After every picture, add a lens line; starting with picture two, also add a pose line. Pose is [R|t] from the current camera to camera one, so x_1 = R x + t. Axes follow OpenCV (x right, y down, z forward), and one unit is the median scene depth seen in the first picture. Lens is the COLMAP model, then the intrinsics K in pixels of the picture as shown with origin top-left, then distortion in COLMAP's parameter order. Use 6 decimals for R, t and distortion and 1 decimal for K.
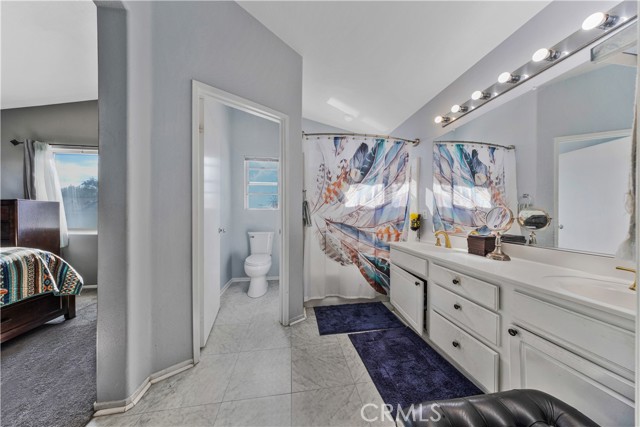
lens RADIAL K [[187.7, 0, 319.5], [0, 187.7, 213.7], [0, 0, 1]] dist [-0.000020, -0.000058]
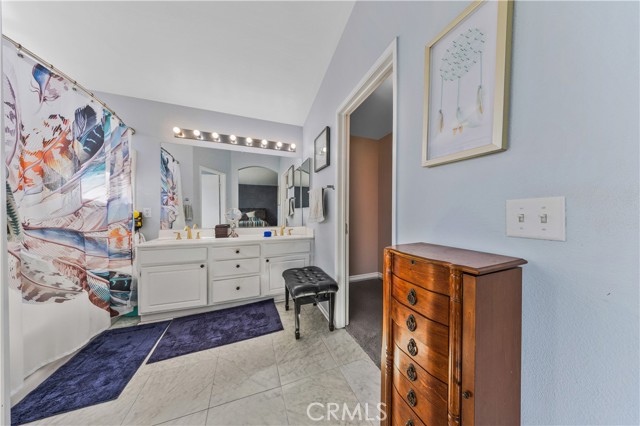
lens RADIAL K [[187.7, 0, 319.9], [0, 187.7, 214.4], [0, 0, 1]] dist [-0.000020, -0.000058]
pose [[-0.224433, -0.011412, 0.974423, -0.603664], [-0.003542, 0.999934, 0.010895, -0.000049], [-0.974483, -0.001006, -0.224459, 0.358187]]
